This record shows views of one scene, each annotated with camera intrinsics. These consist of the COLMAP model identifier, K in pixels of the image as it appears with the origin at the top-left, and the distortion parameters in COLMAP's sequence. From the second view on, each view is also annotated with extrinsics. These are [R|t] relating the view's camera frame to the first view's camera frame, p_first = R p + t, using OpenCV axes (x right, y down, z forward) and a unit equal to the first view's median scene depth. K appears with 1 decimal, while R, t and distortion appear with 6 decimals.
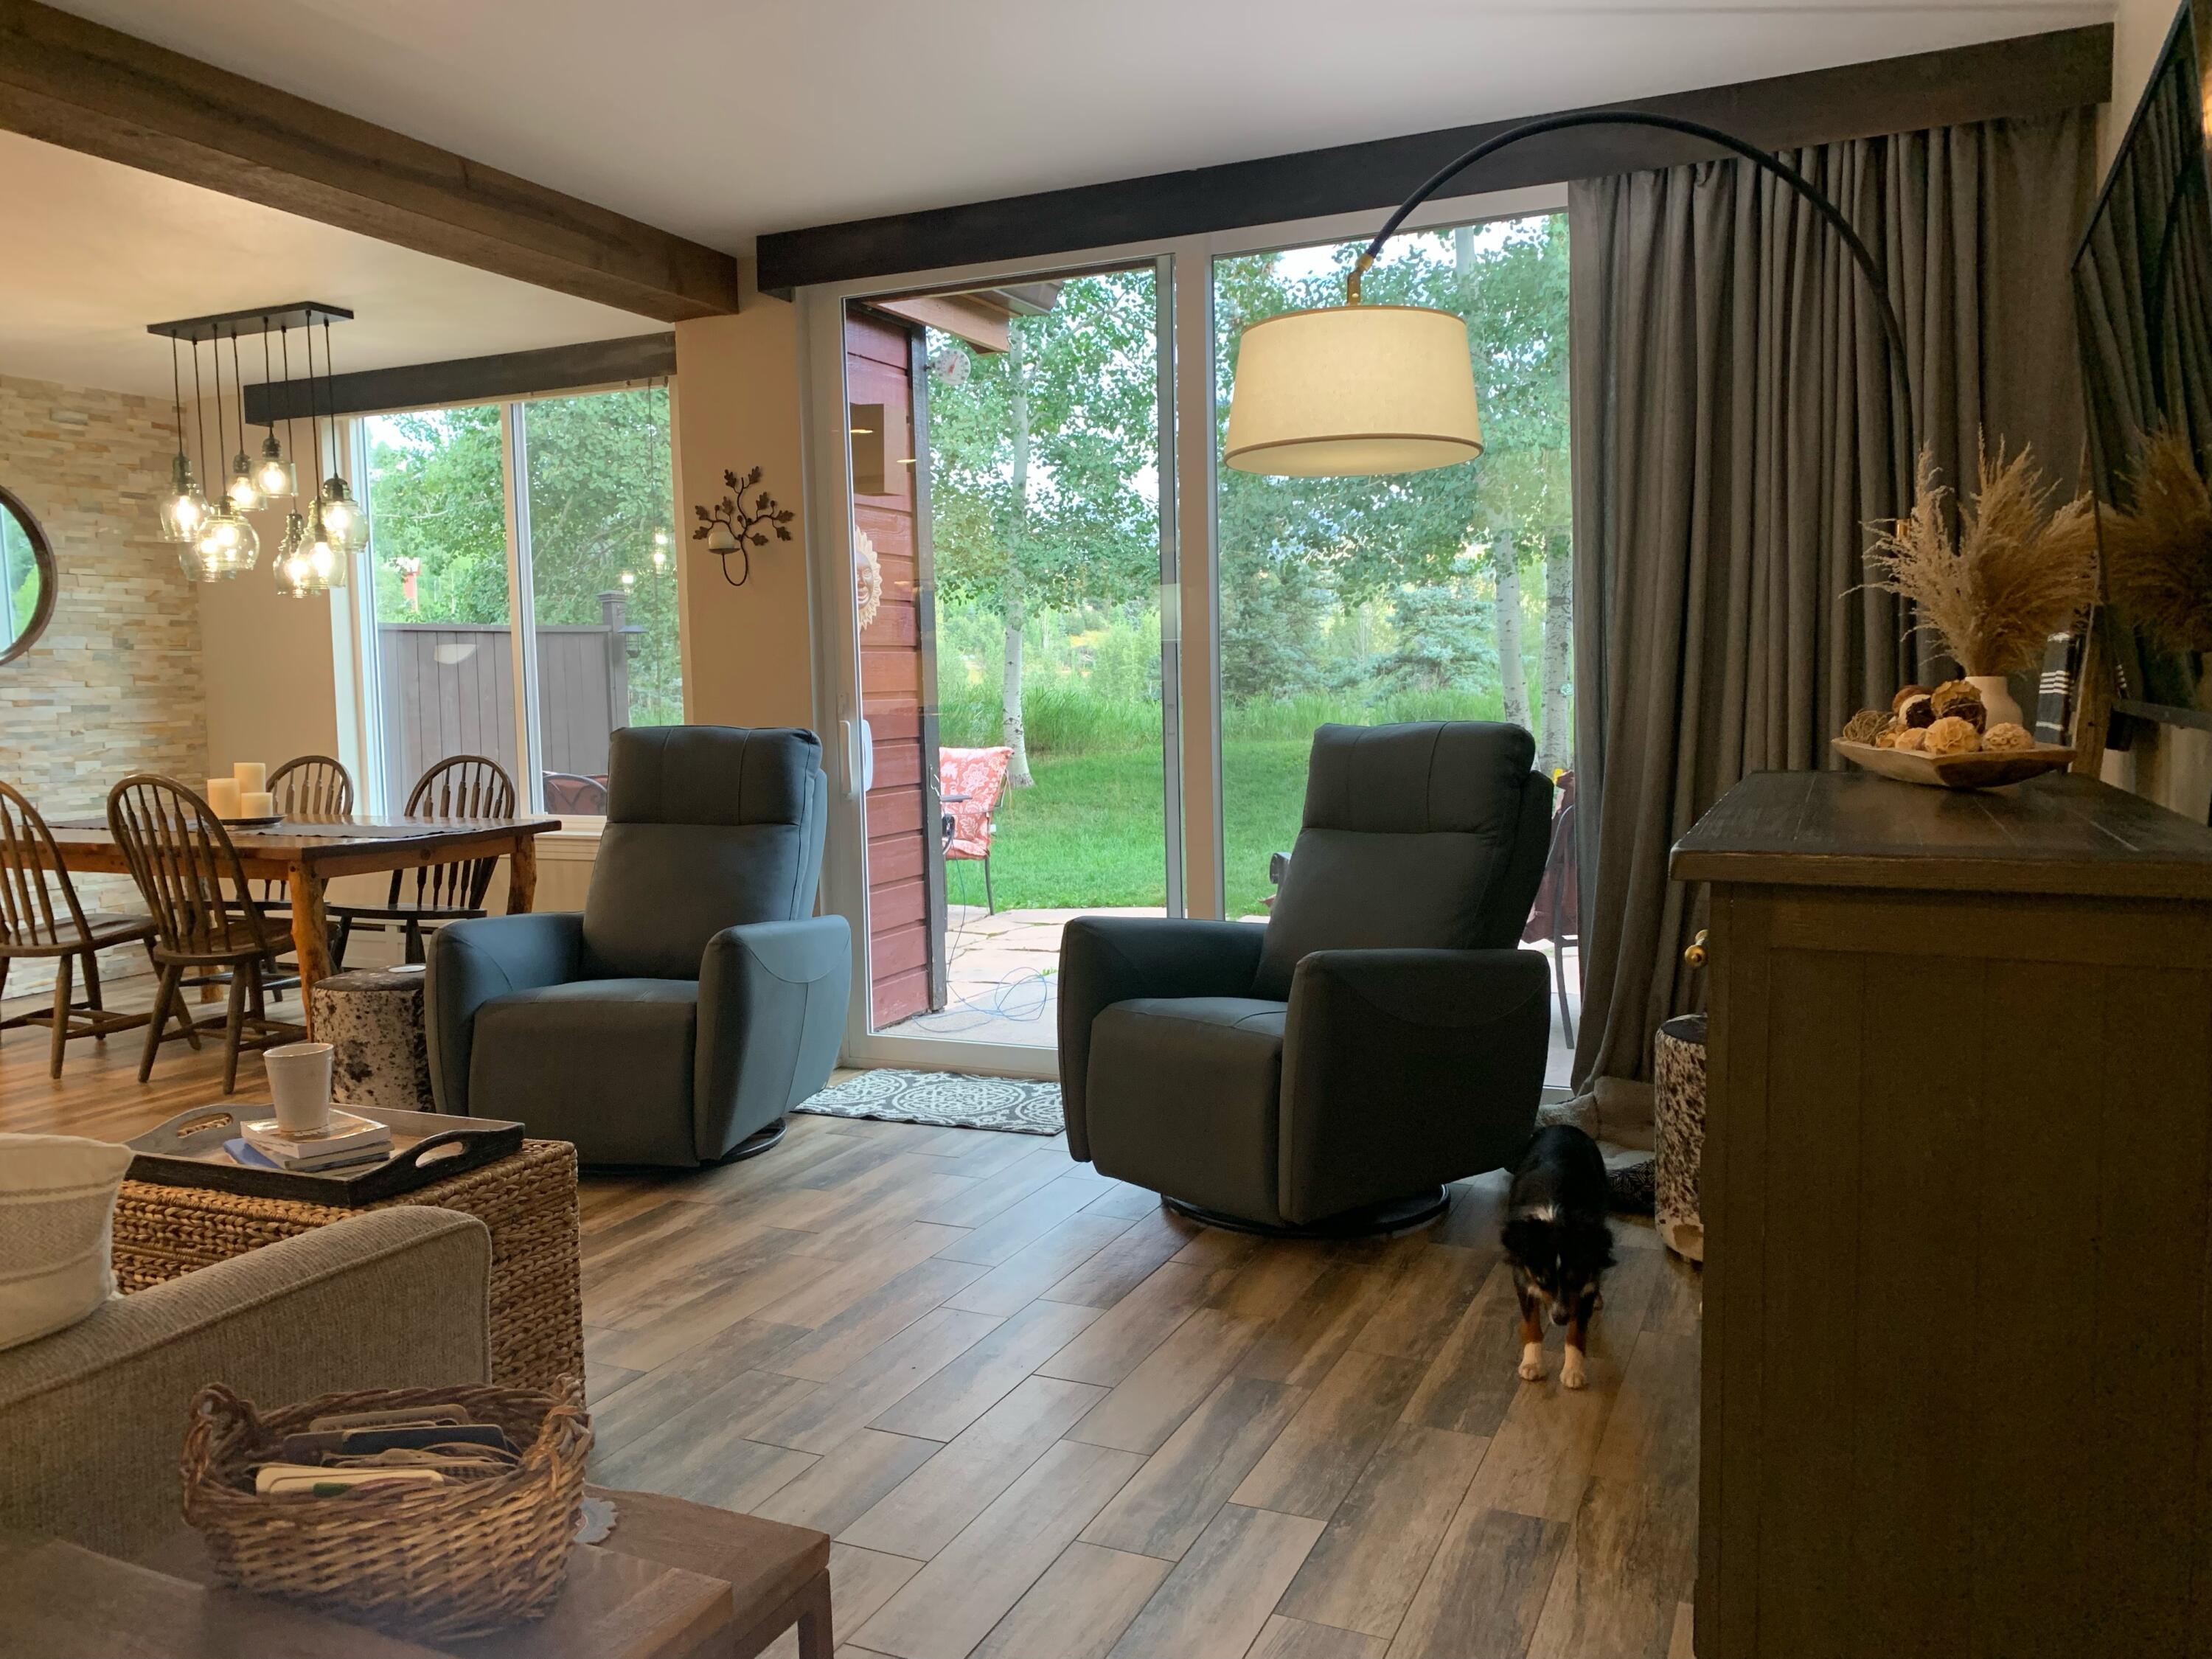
lens RADIAL K [[1677.6, 0, 1106.8], [0, 1677.6, 820.7], [0, 0, 1]] dist [0.037040, -0.037363]
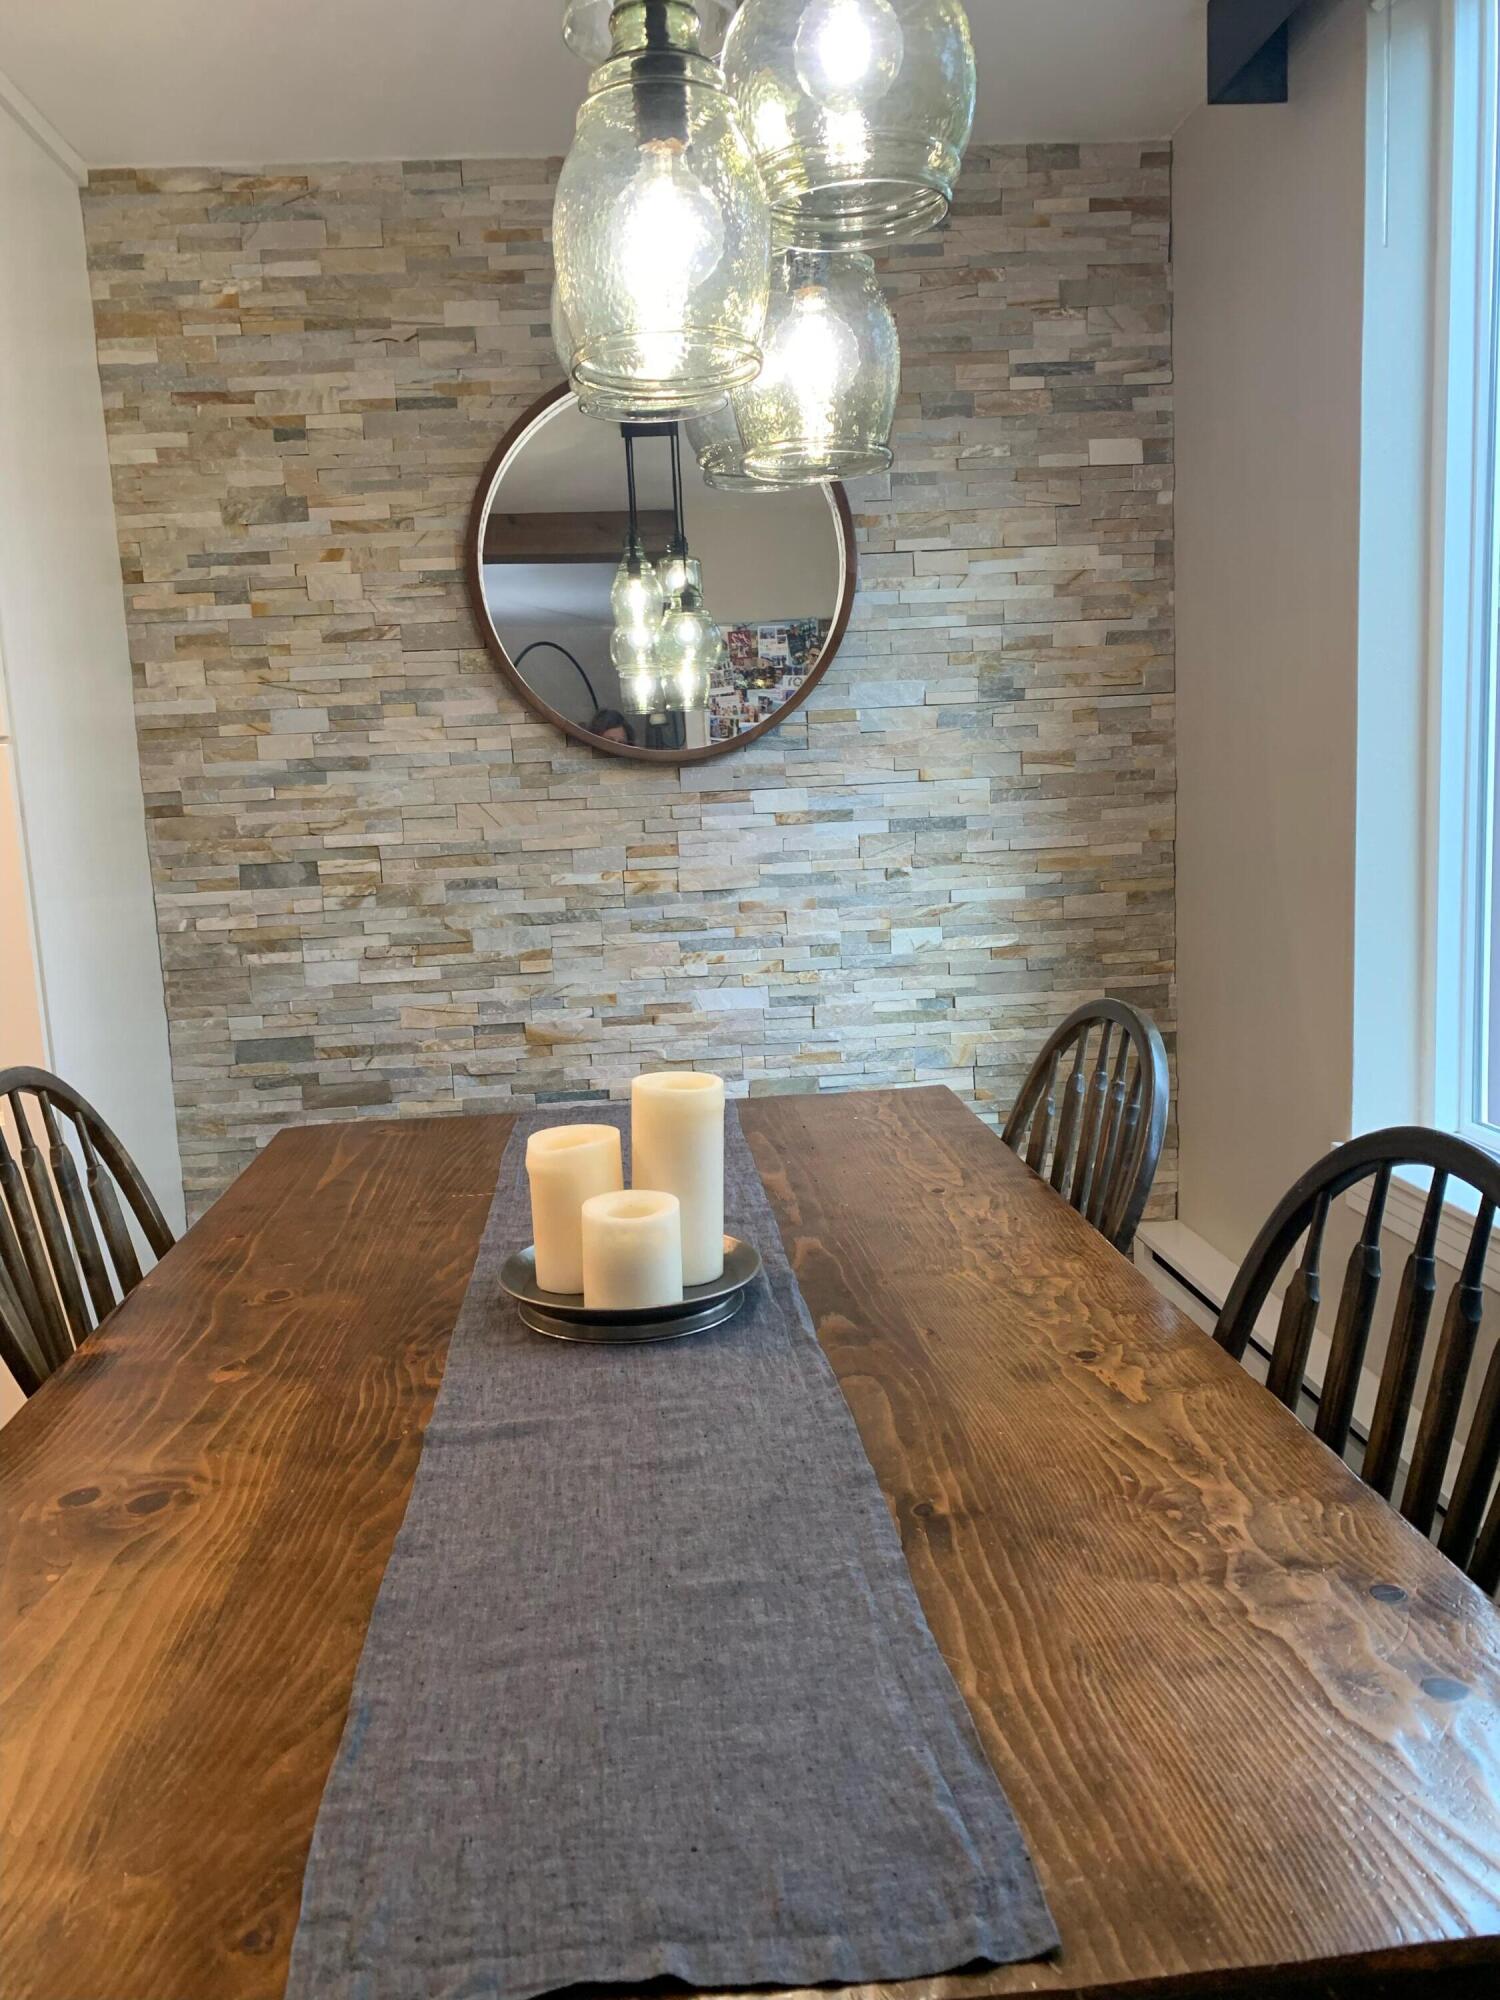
lens RADIAL K [[1516.8, 0, 754.2], [0, 1516.8, 1003.8], [0, 0, 1]] dist [0.037040, -0.037363]
pose [[0.480104, 0.123120, -0.868528, -0.268564], [-0.034906, 0.991999, 0.121328, -0.078994], [0.876517, -0.027933, 0.480560, 0.878032]]
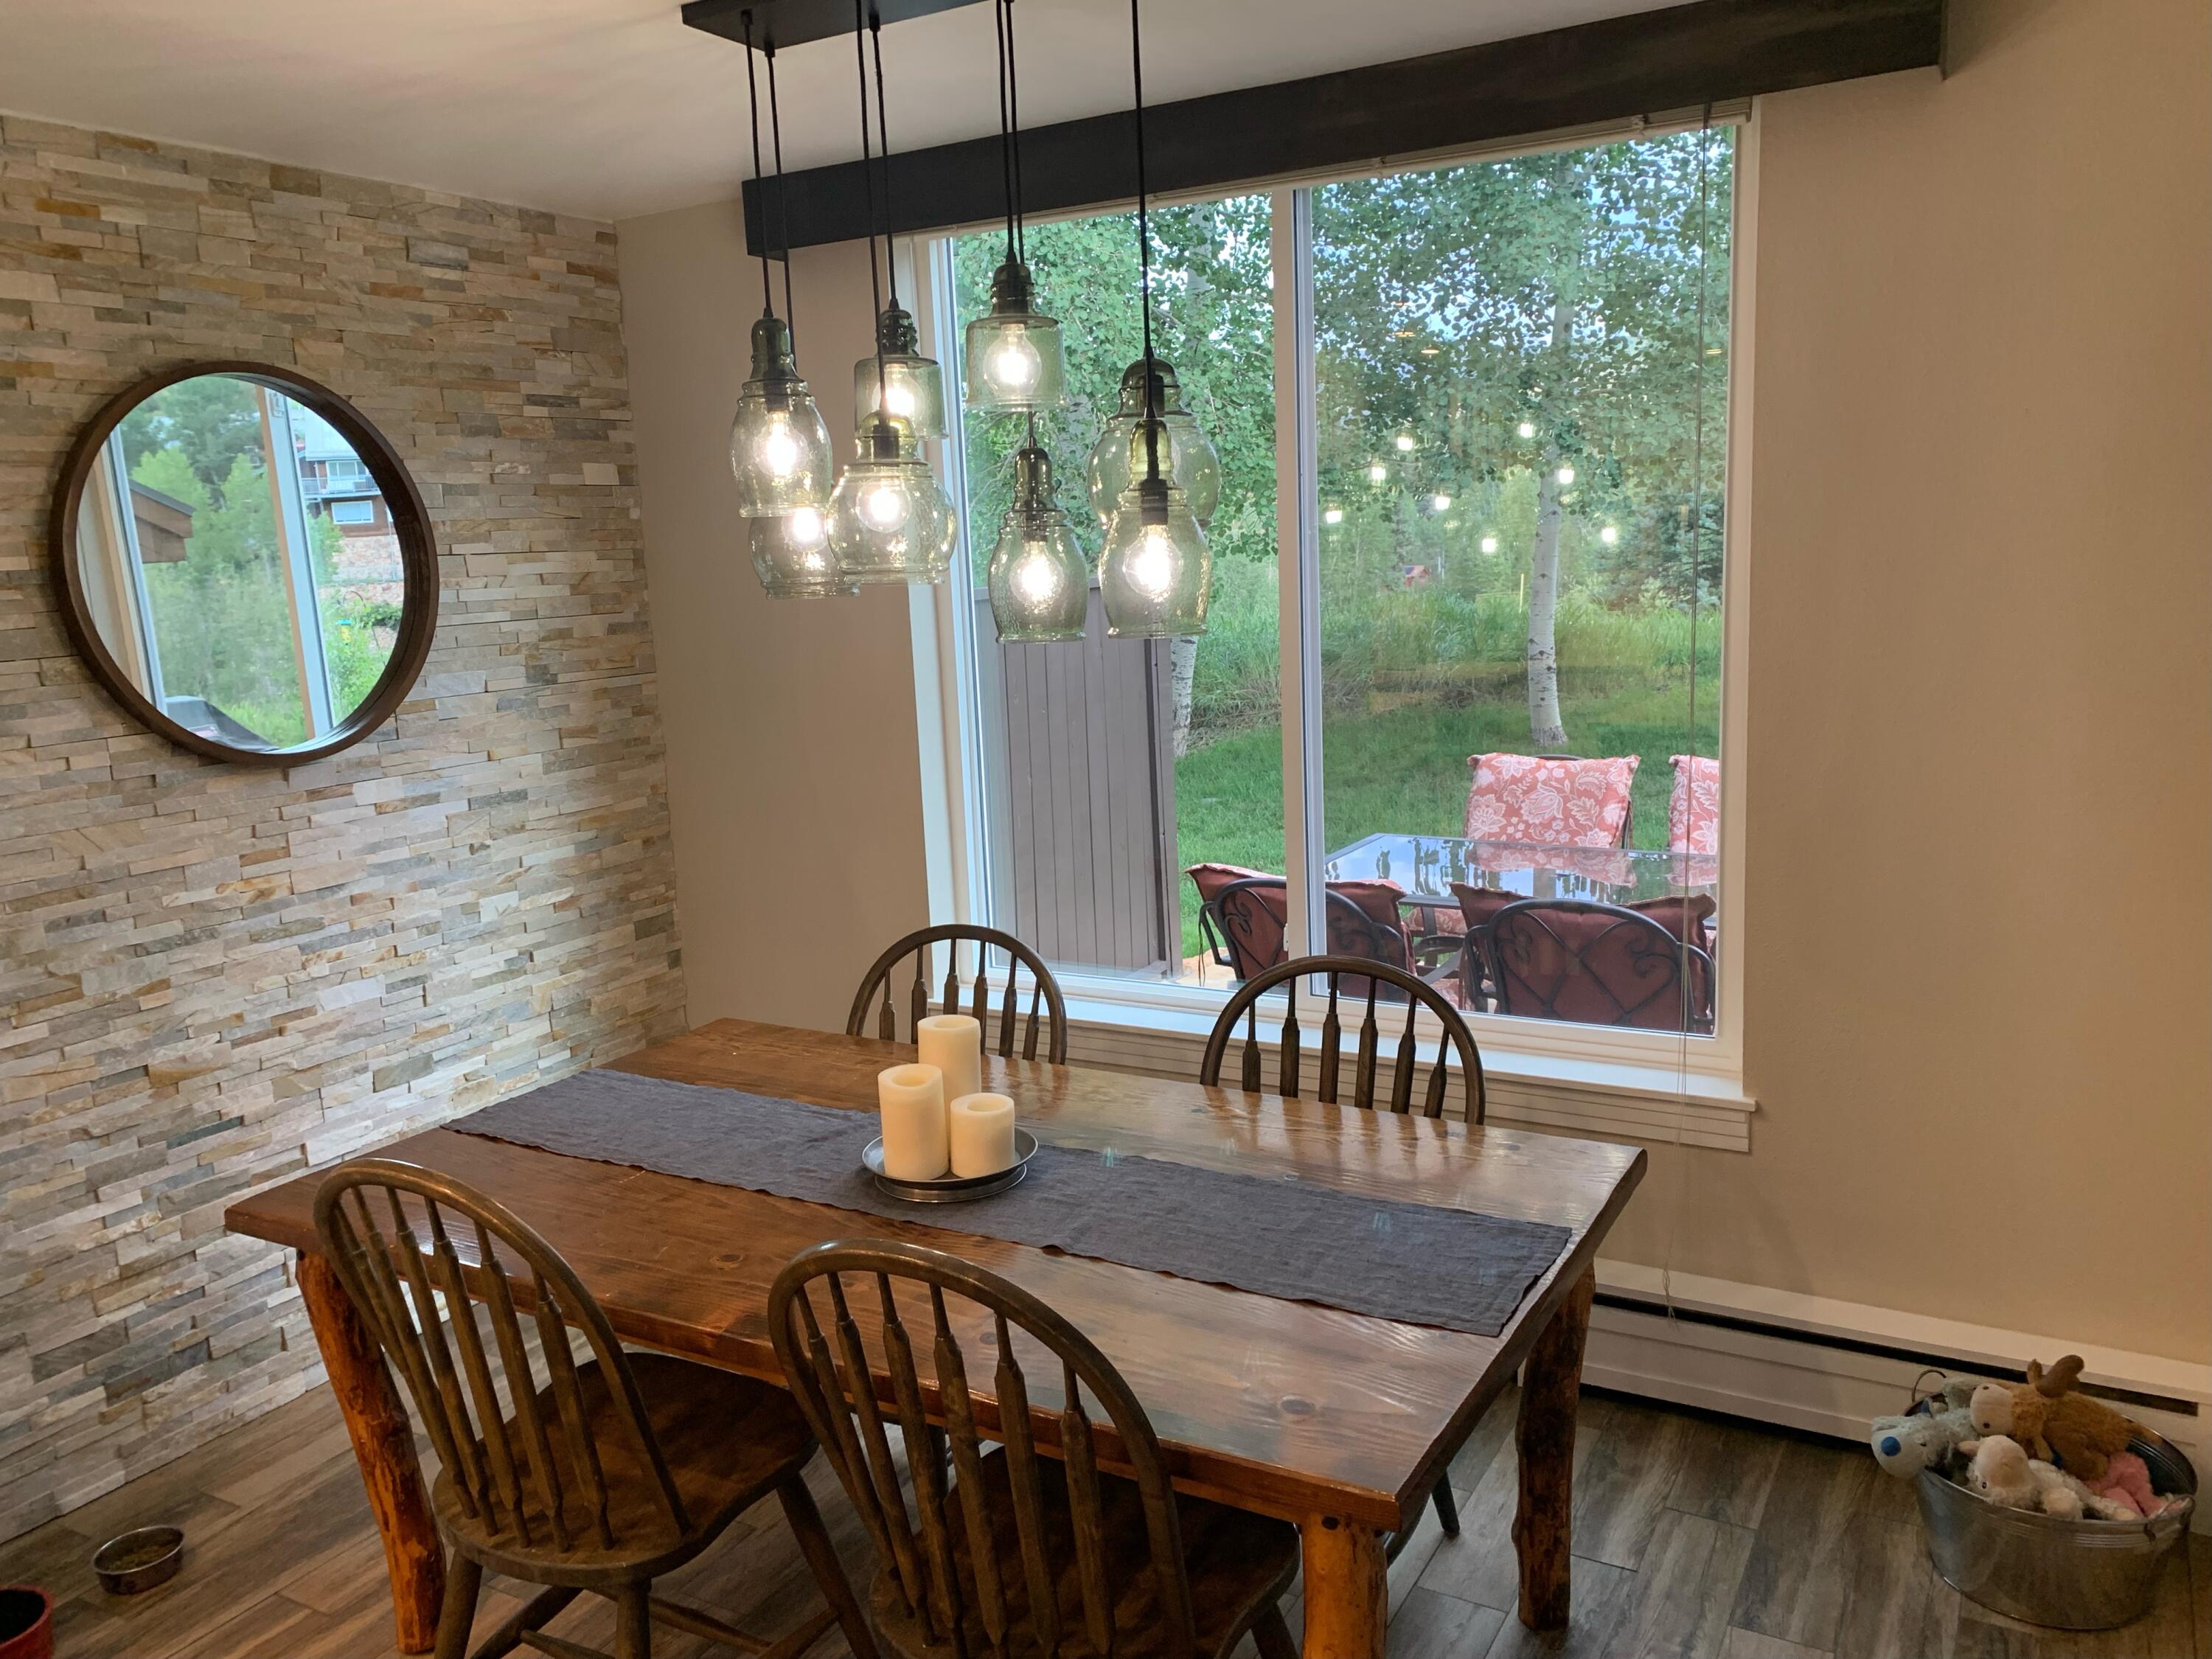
lens RADIAL K [[1677.6, 0, 1107.1], [0, 1677.6, 839.3], [0, 0, 1]] dist [0.037040, -0.037363]
pose [[0.995350, -0.005575, -0.096166, -0.418706], [0.014638, 0.995483, 0.093801, -0.121673], [0.095209, -0.094773, 0.990936, 0.566189]]
